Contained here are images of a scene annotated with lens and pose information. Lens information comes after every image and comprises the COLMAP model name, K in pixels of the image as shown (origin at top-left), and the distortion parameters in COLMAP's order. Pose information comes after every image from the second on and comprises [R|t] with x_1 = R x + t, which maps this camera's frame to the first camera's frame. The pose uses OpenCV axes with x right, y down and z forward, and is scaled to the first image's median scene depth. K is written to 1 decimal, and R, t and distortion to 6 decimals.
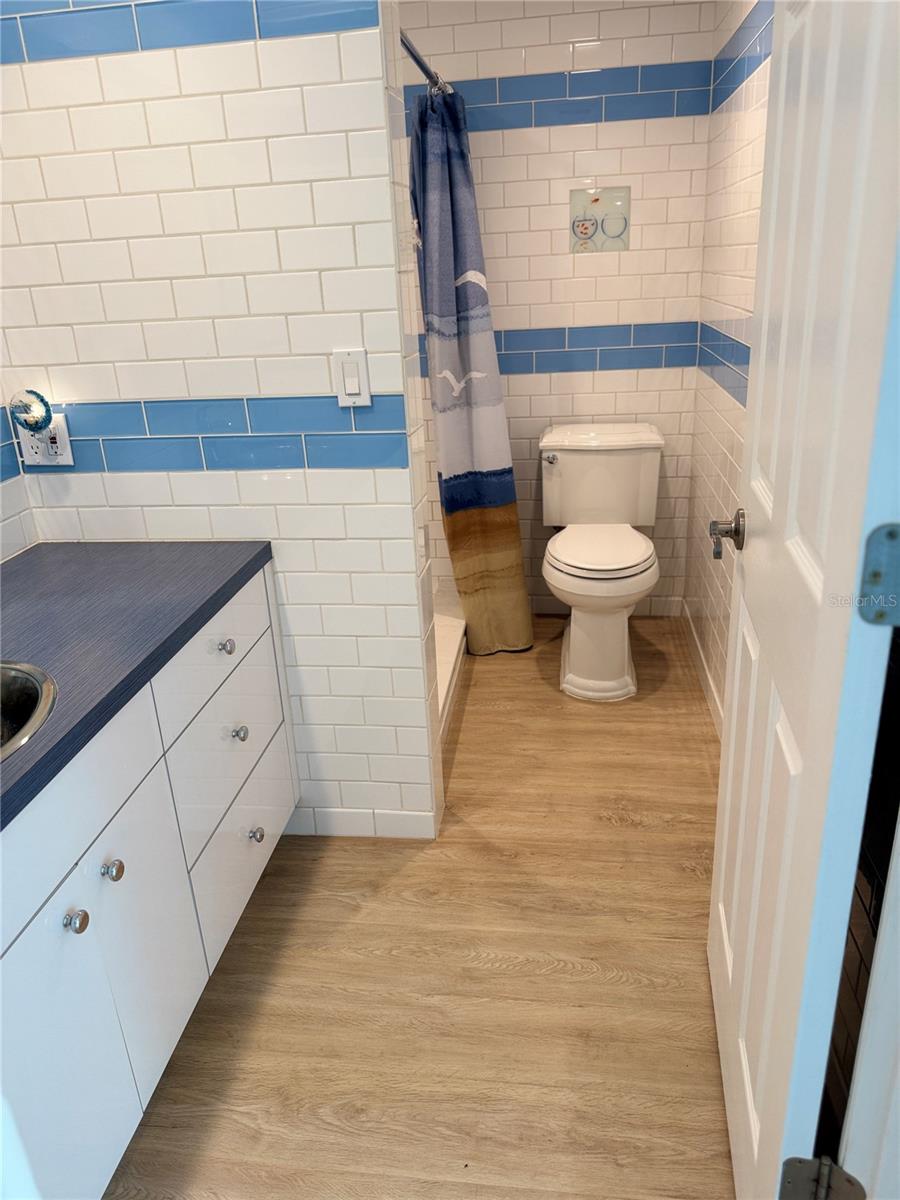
lens RADIAL K [[855.9, 0, 443.9], [0, 855.9, 593.0], [0, 0, 1]] dist [0.076543, -0.105576]
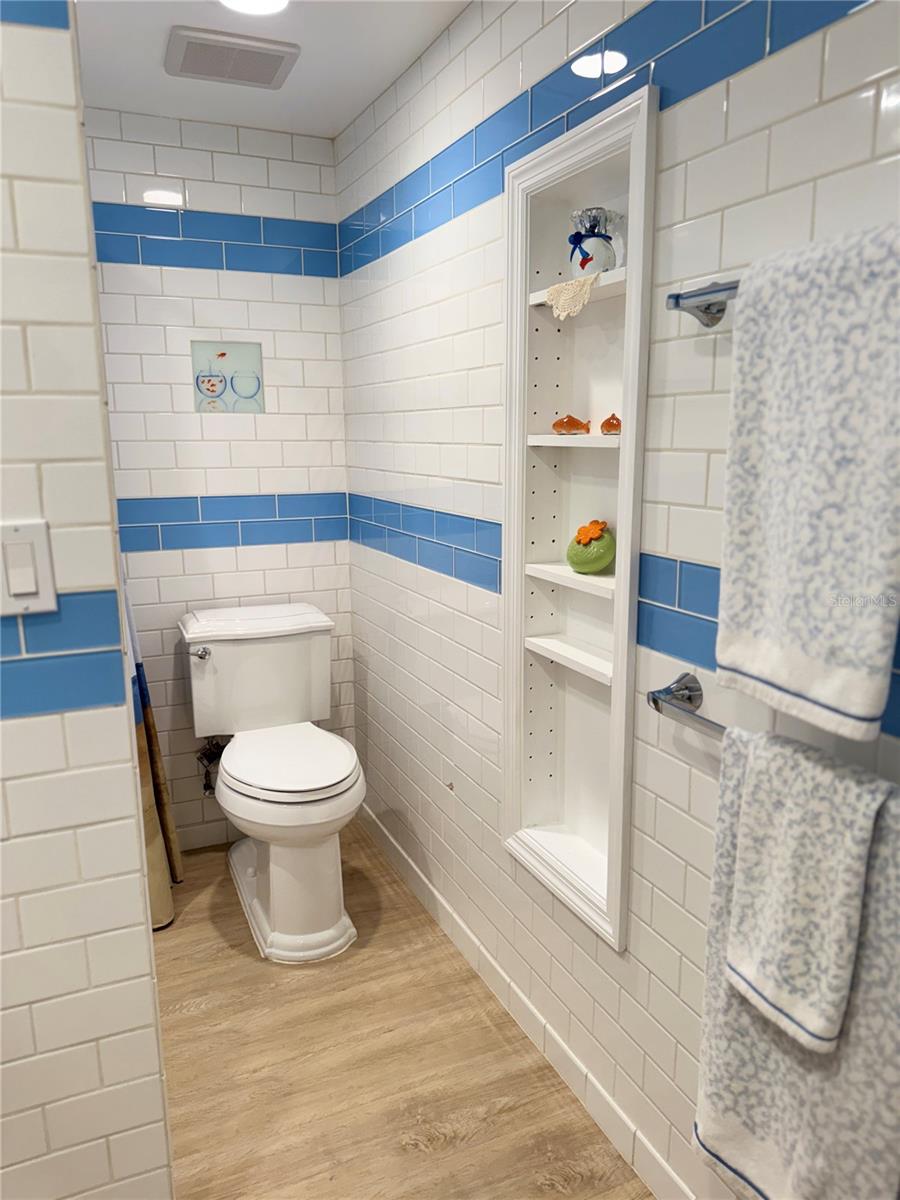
lens RADIAL K [[855.9, 0, 451.0], [0, 855.9, 604.4], [0, 0, 1]] dist [0.076543, -0.105576]
pose [[0.840474, -0.060755, 0.538435, -0.109618], [0.156082, 0.978721, -0.133202, -0.059939], [-0.518885, 0.195993, 0.832073, 0.212744]]
